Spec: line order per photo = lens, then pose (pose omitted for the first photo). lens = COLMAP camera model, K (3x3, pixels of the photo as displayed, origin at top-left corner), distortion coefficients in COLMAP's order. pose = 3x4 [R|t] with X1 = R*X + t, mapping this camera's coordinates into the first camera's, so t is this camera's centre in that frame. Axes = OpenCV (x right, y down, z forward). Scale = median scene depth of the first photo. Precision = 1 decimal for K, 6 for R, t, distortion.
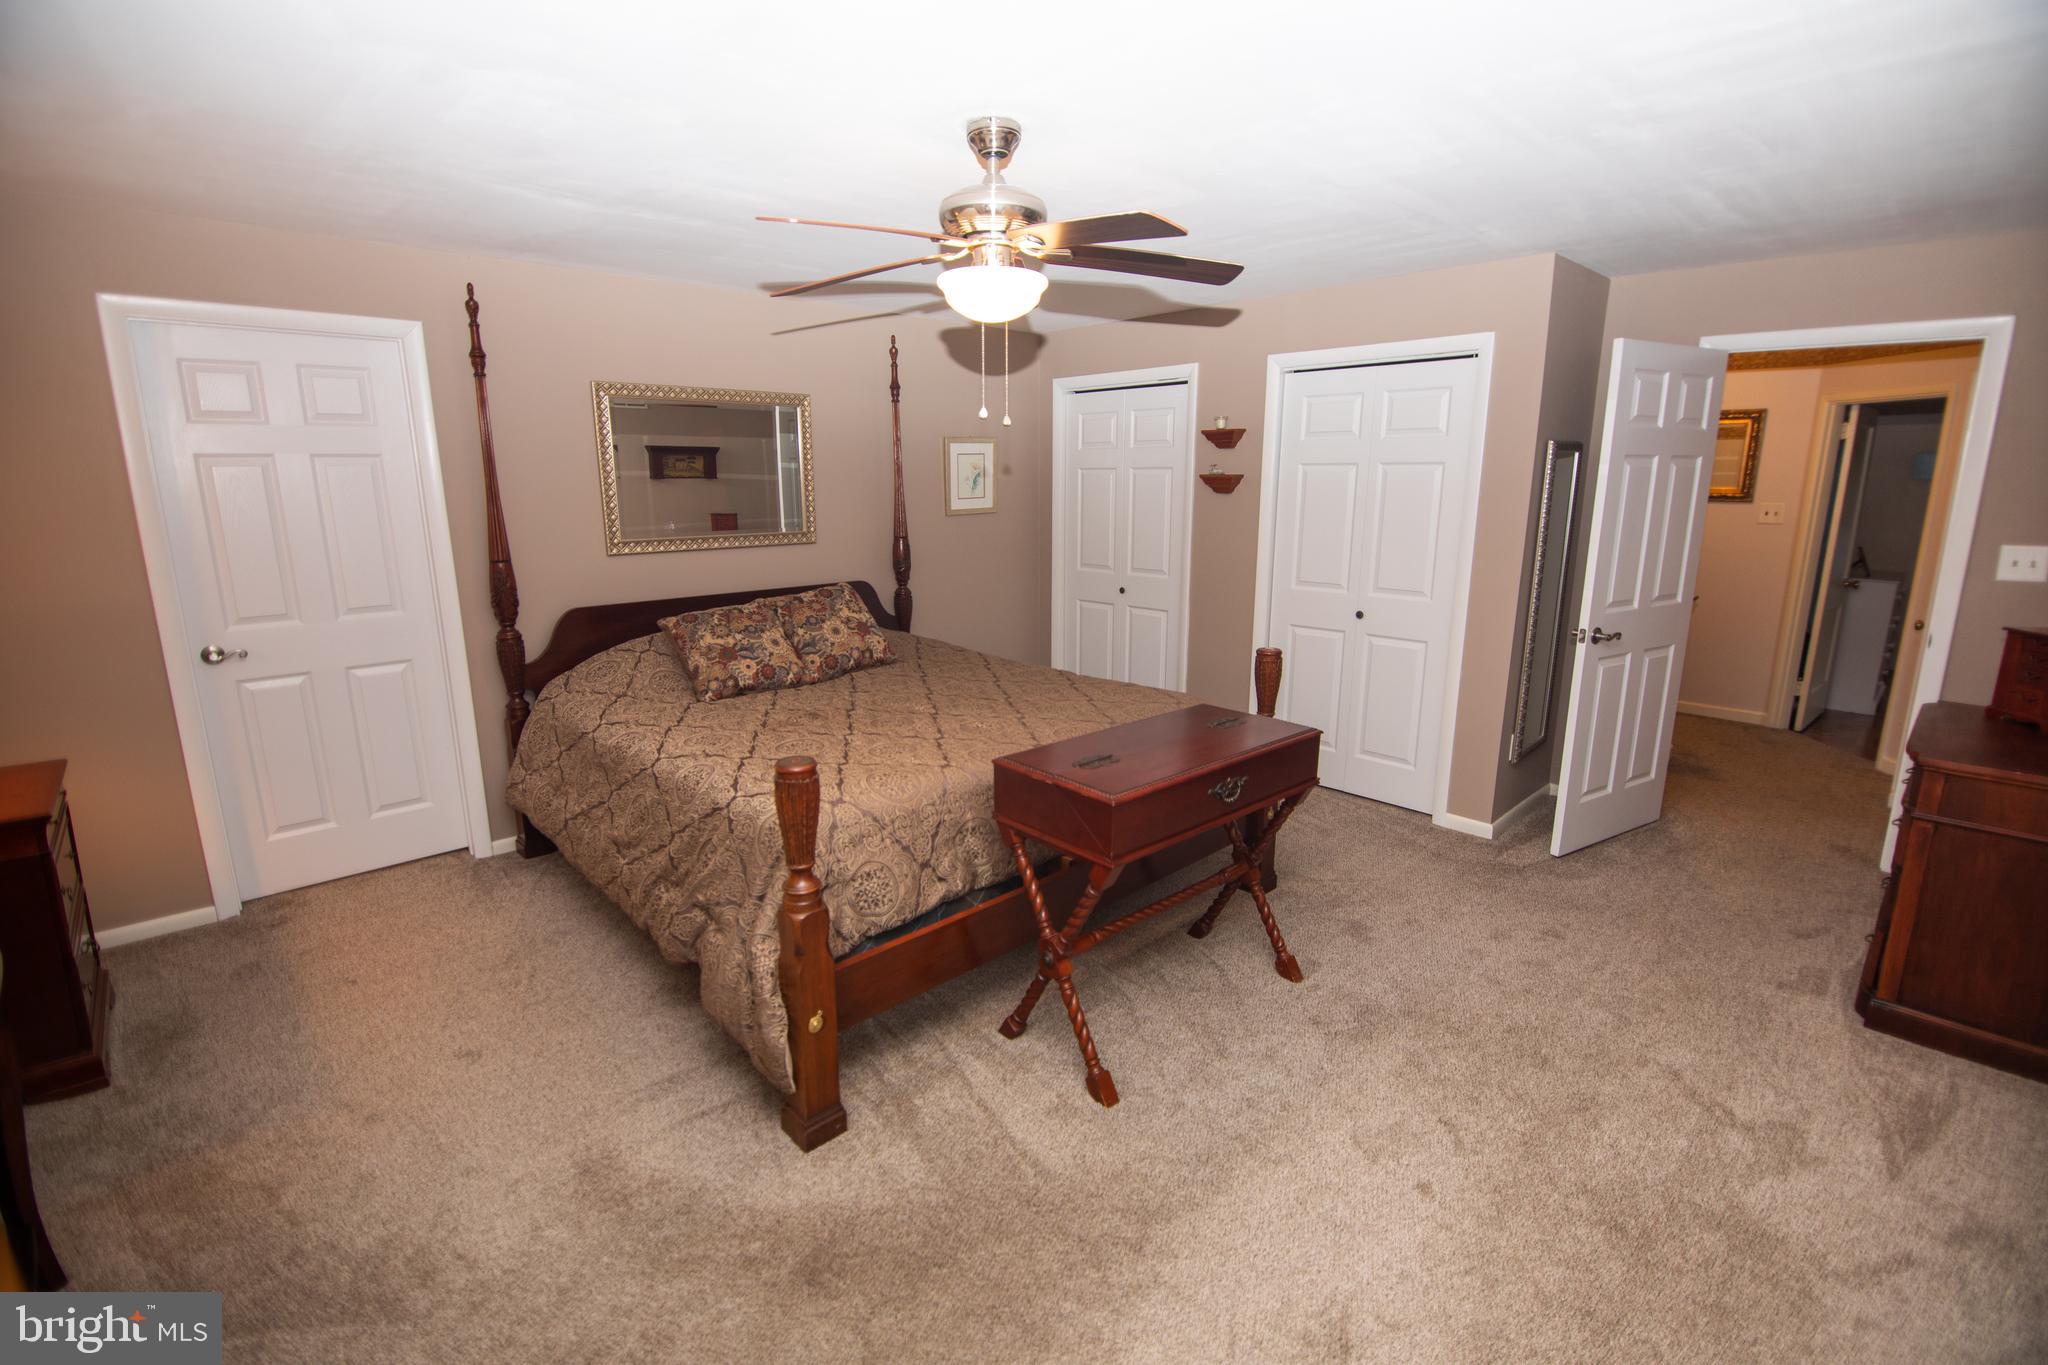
lens RADIAL K [[922.9, 0, 1024.8], [0, 922.9, 669.8], [0, 0, 1]] dist [-0.002845, -0.009456]
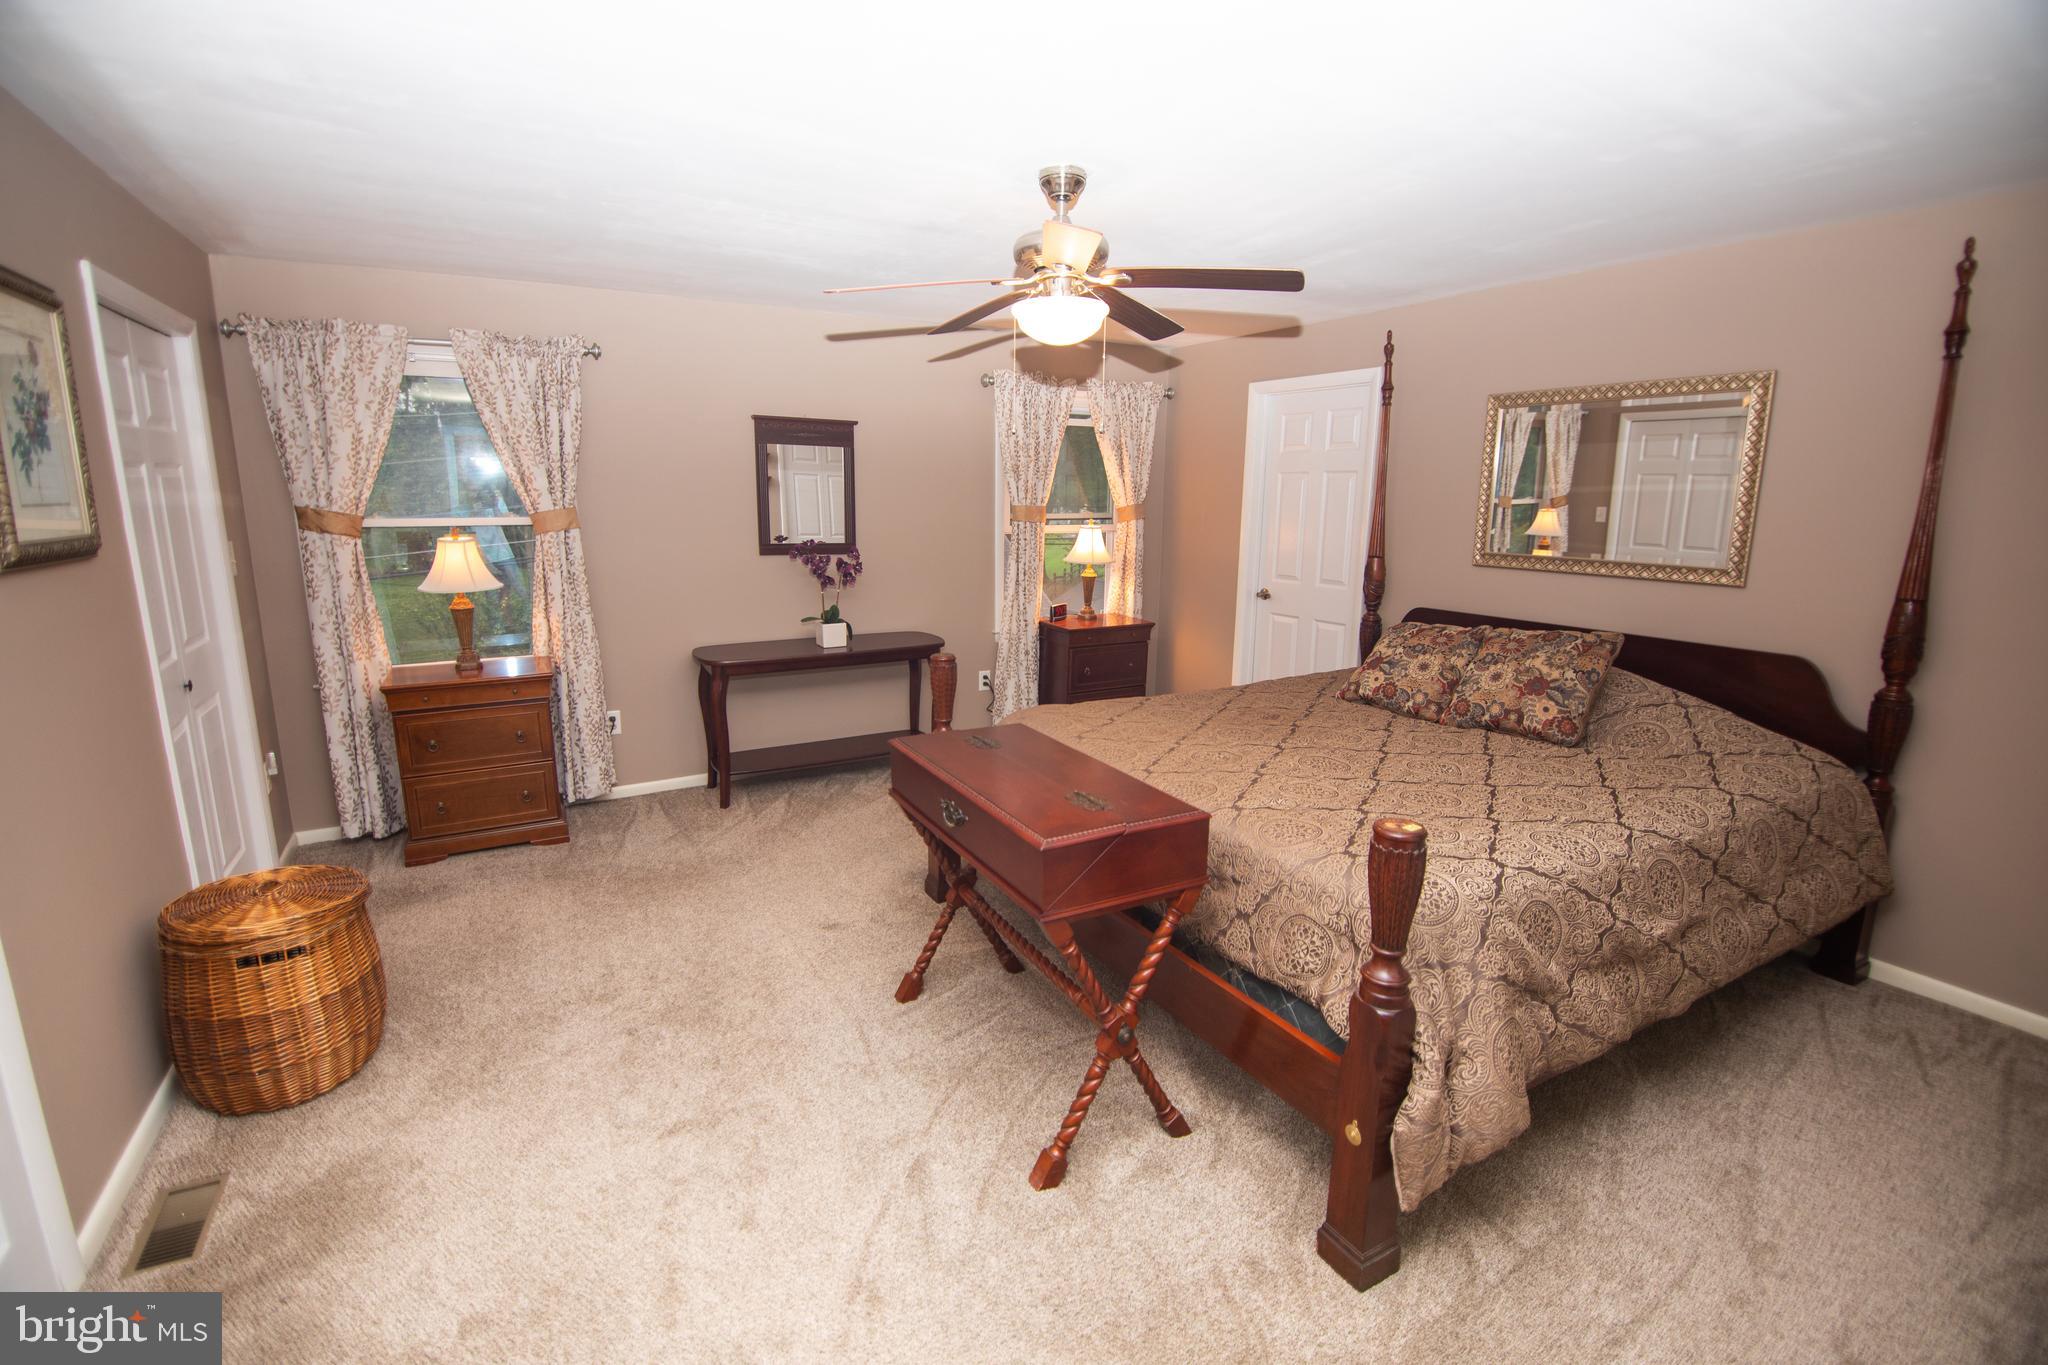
lens RADIAL K [[922.9, 0, 1024.8], [0, 922.9, 669.8], [0, 0, 1]] dist [-0.002845, -0.009456]
pose [[-0.232065, 0.182641, -0.955399, 0.708628], [-0.211959, 0.949115, 0.232924, -0.159045], [0.949326, 0.256559, -0.181544, 0.804853]]
